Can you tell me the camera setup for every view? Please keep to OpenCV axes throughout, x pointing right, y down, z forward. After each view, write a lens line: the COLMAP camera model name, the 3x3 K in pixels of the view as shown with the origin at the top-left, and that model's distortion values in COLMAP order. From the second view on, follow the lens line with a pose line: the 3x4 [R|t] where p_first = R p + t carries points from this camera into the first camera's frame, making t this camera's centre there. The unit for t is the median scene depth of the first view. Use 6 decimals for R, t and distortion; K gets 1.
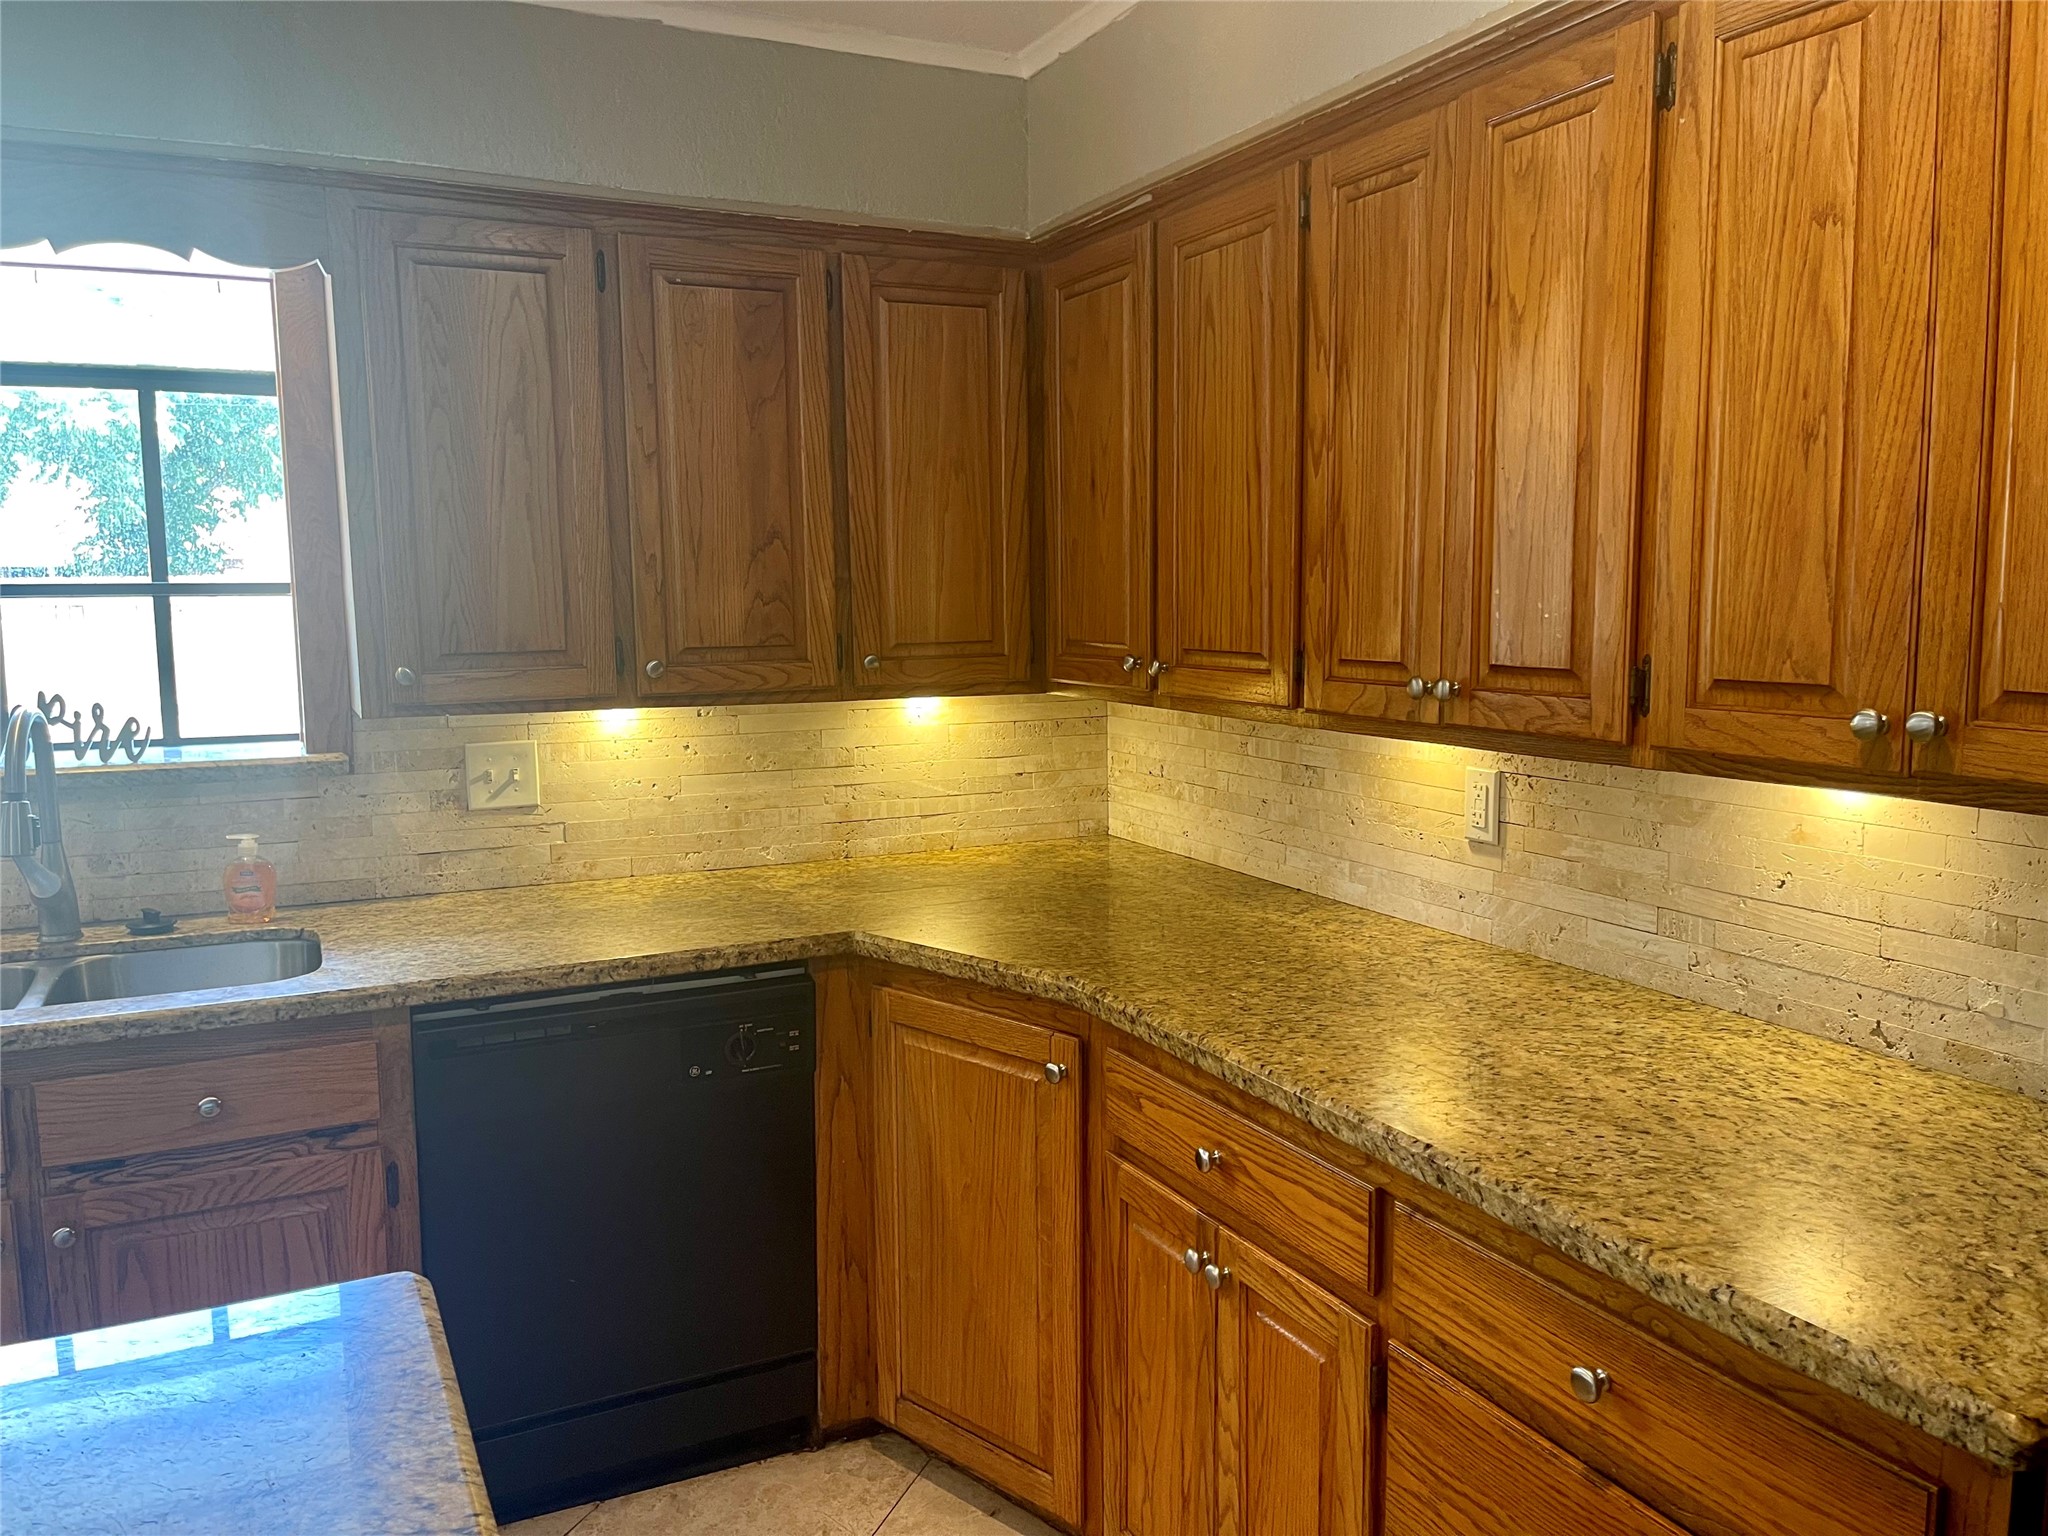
lens RADIAL K [[1554.6, 0, 1040.1], [0, 1554.6, 761.1], [0, 0, 1]] dist [0.070594, -0.086255]
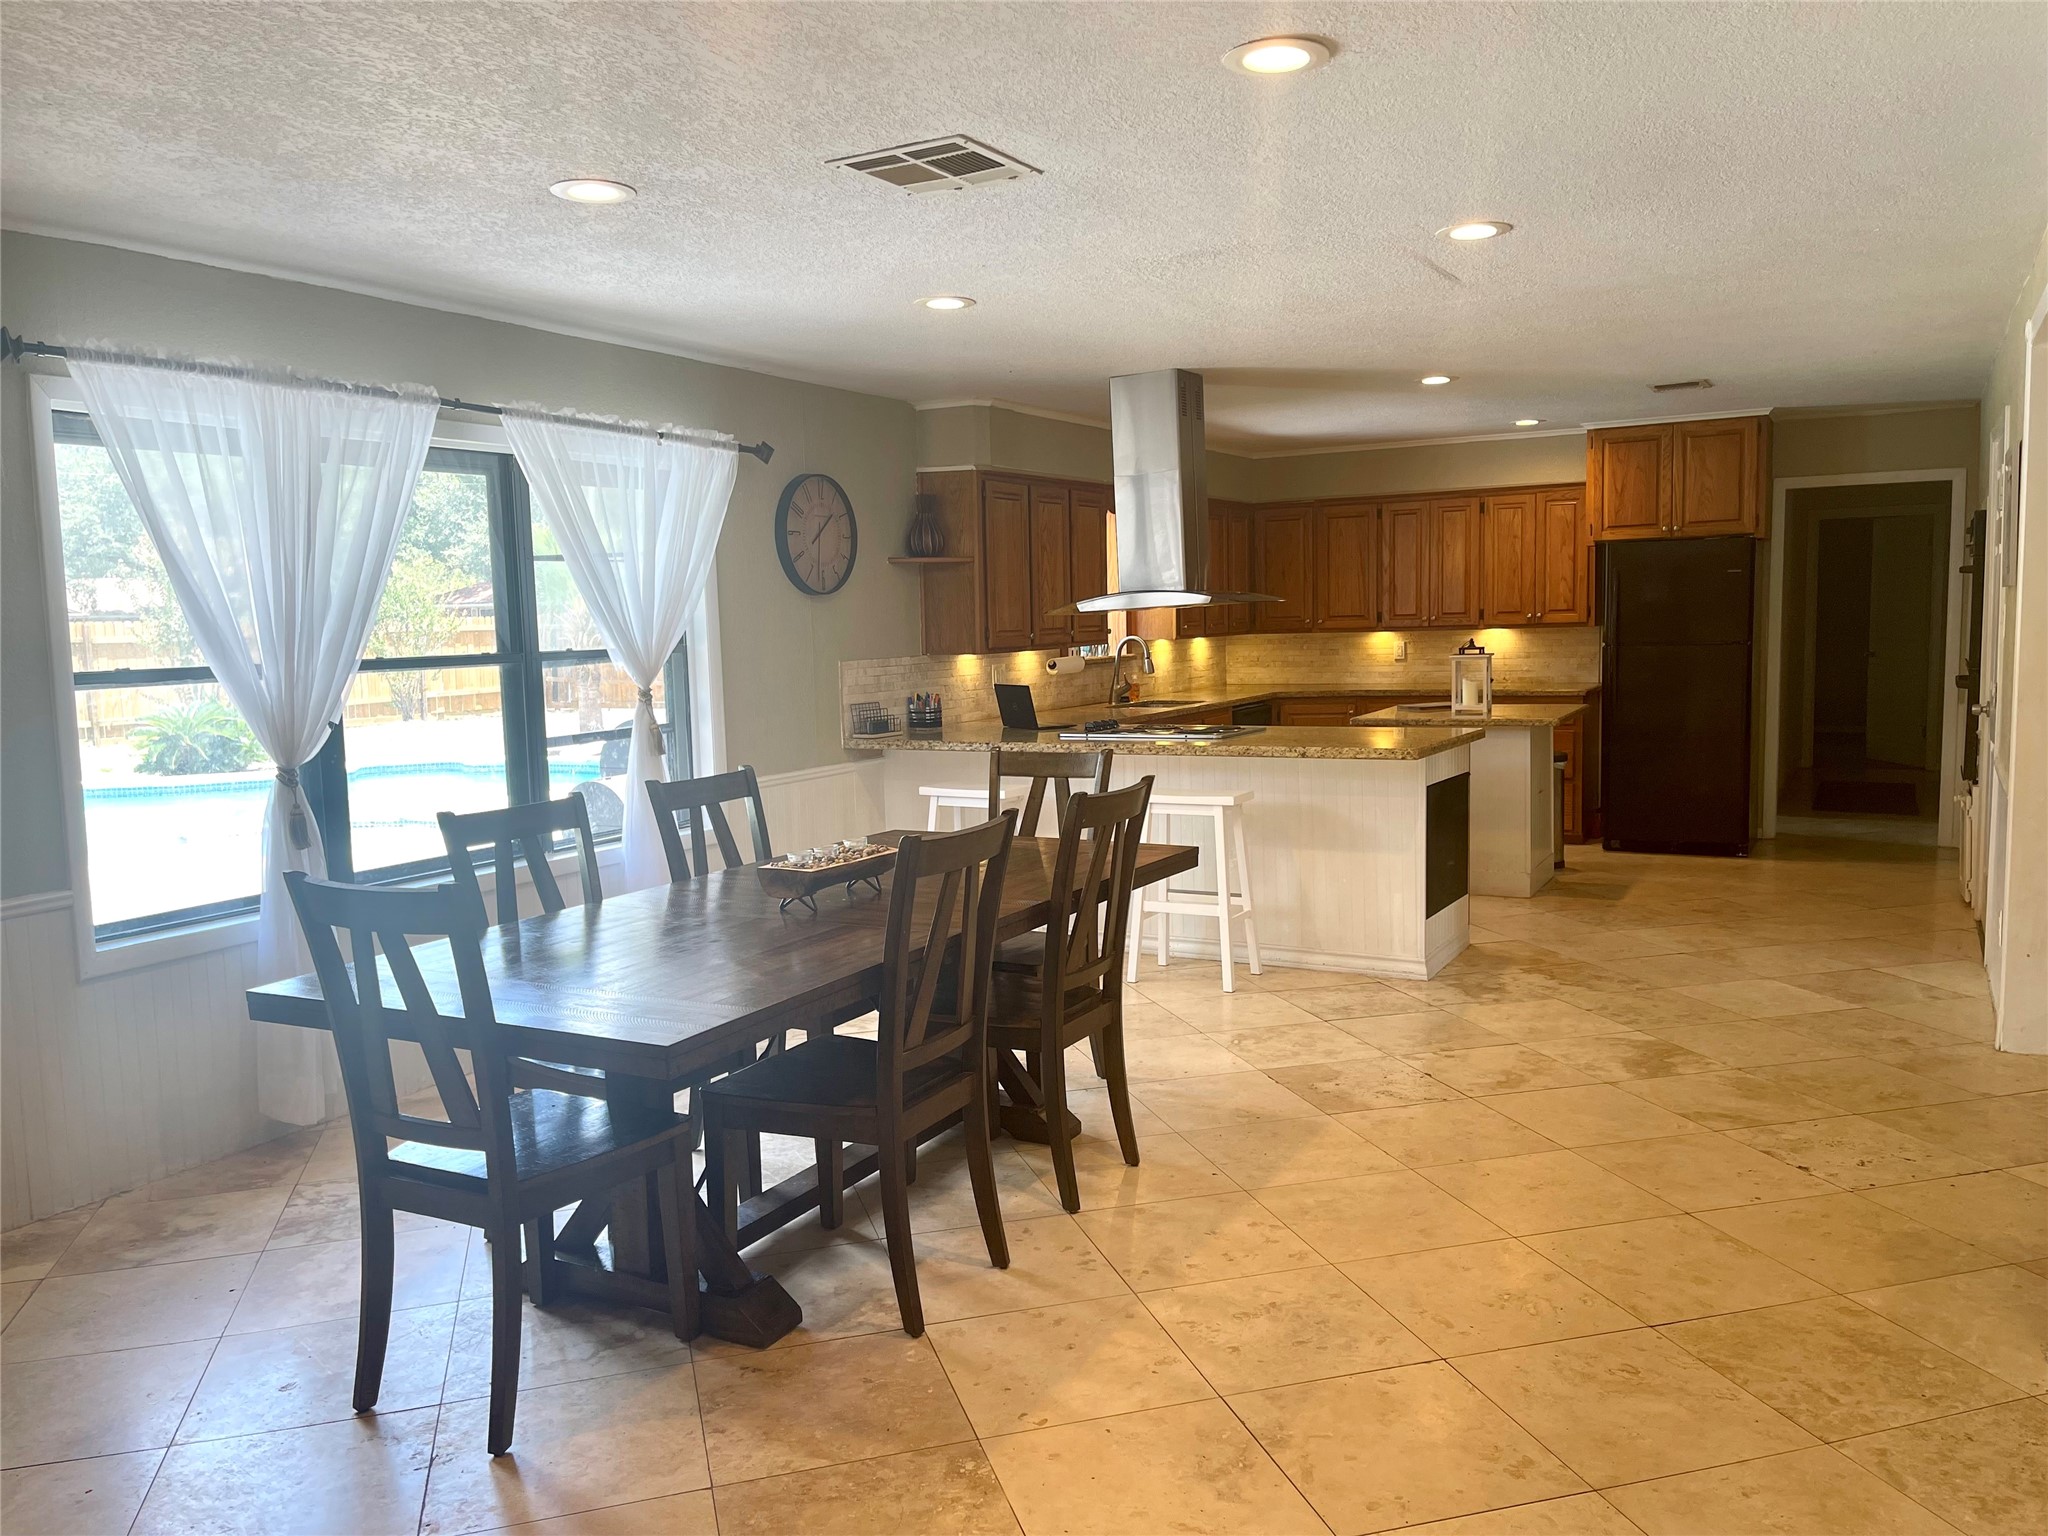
lens RADIAL K [[1554.6, 0, 1027.9], [0, 1554.6, 768.7], [0, 0, 1]] dist [0.070594, -0.086255]
pose [[0.810065, -0.071858, 0.581920, -3.073916], [0.084713, 0.996392, 0.005113, 0.244702], [-0.580188, 0.045155, 0.813230, -1.876523]]
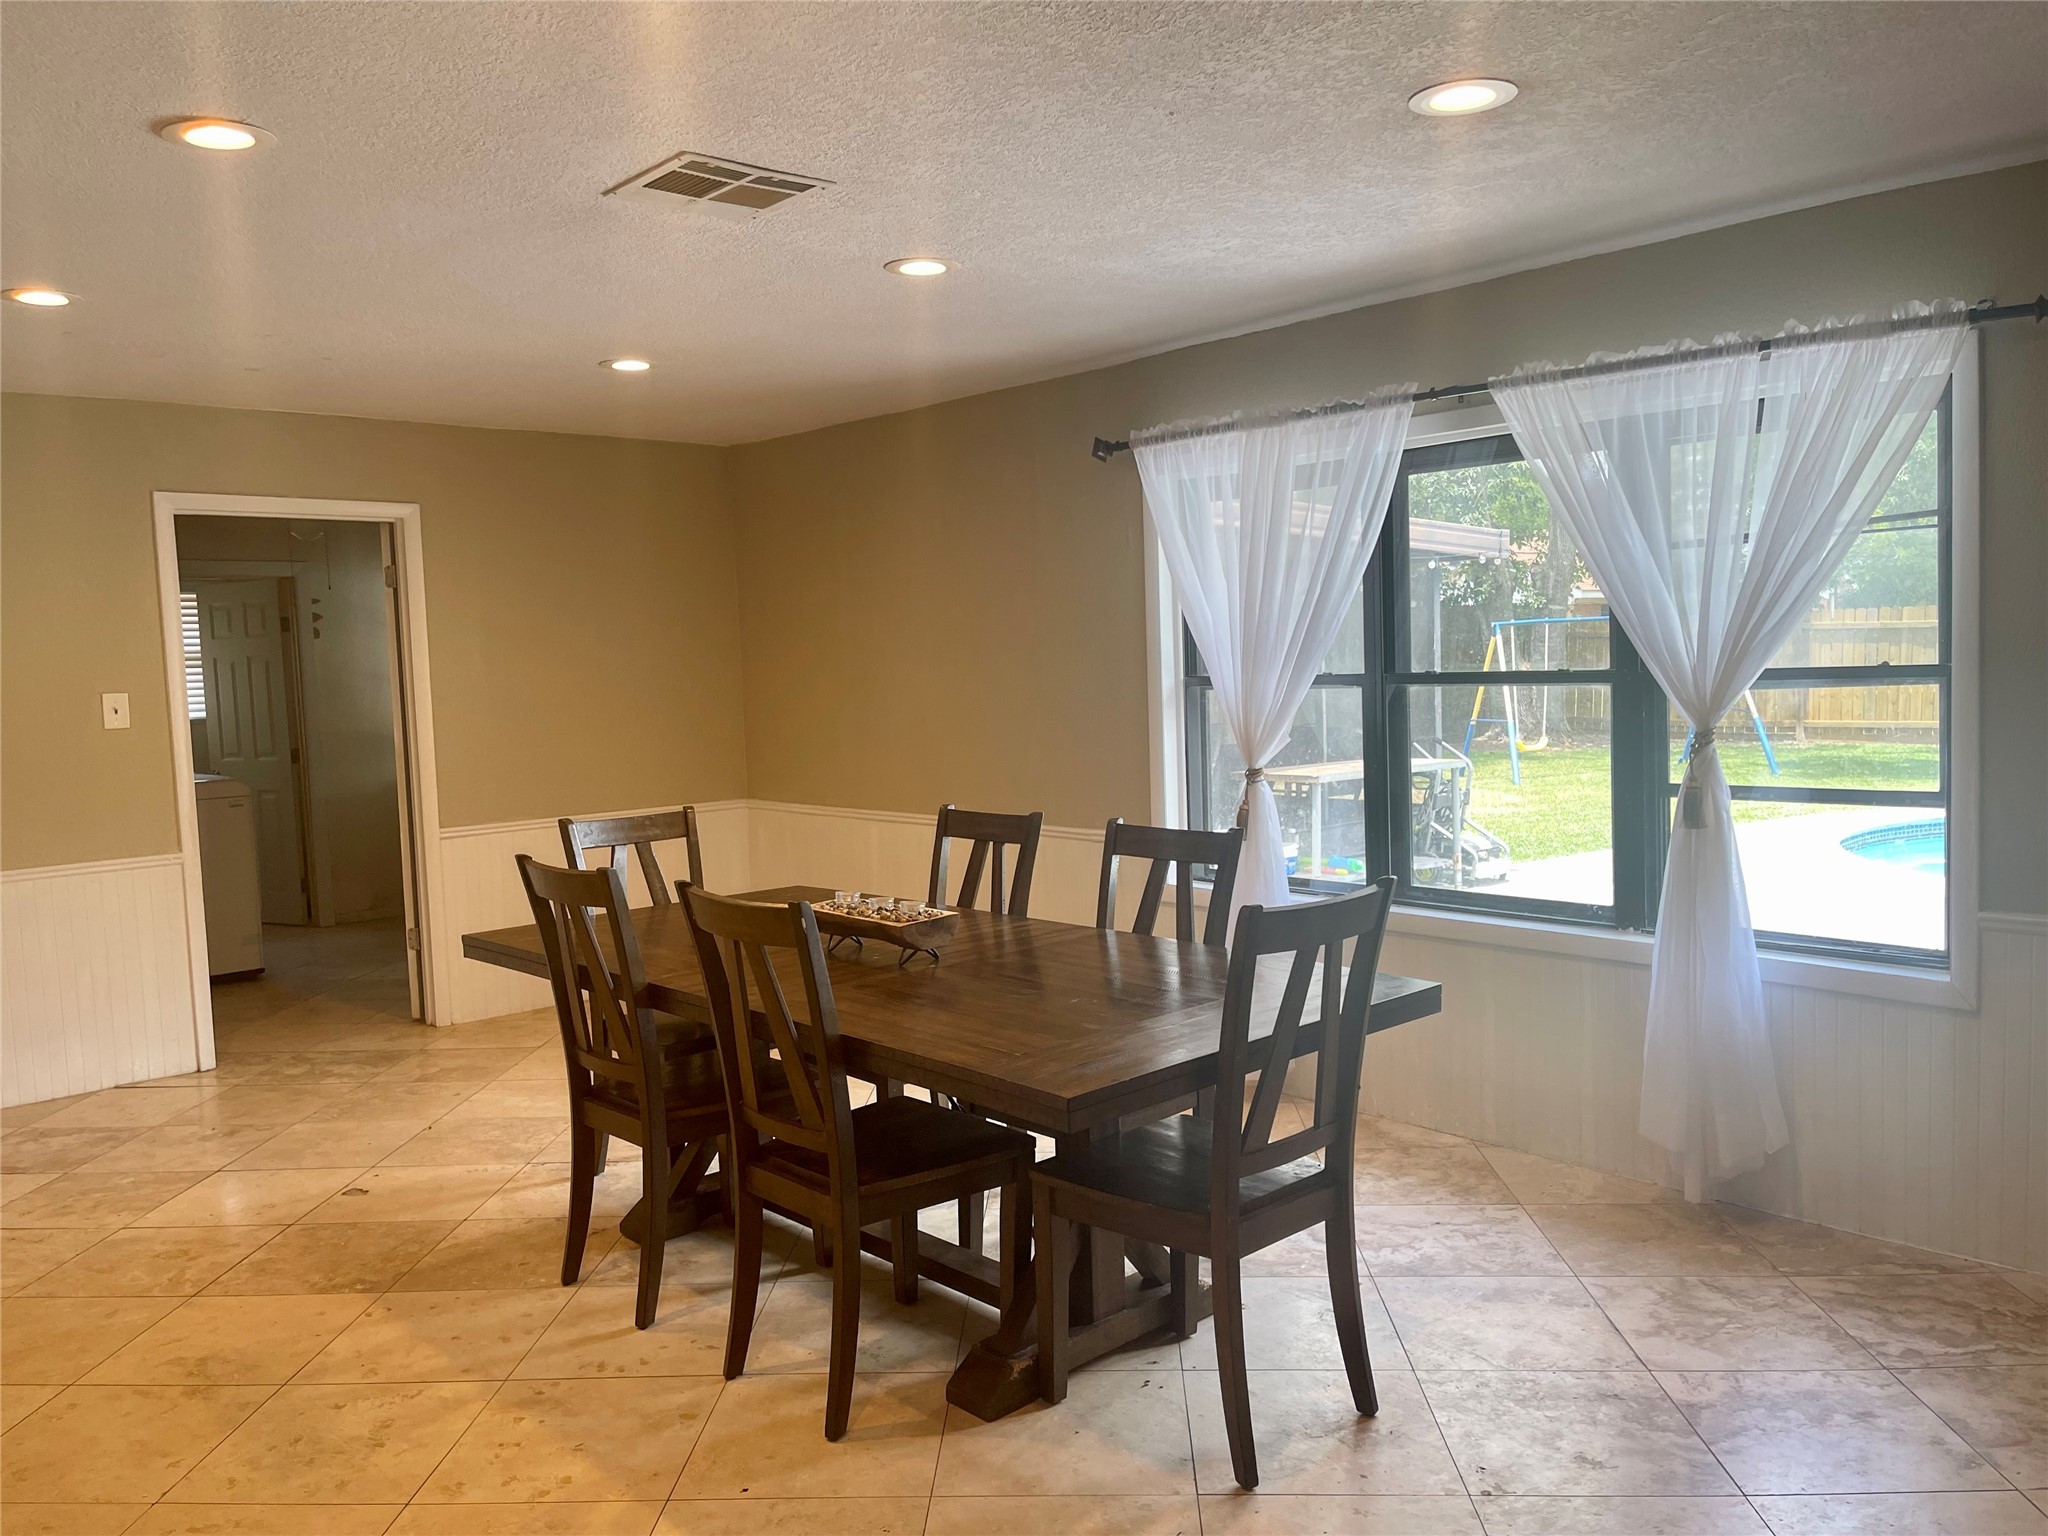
lens RADIAL K [[1554.6, 0, 1026.4], [0, 1554.6, 760.6], [0, 0, 1]] dist [0.070594, -0.086255]
pose [[0.298298, 0.066378, -0.952162, -0.814270], [-0.075909, 0.996069, 0.045658, 0.098123], [0.951450, 0.058657, 0.302164, -0.781481]]
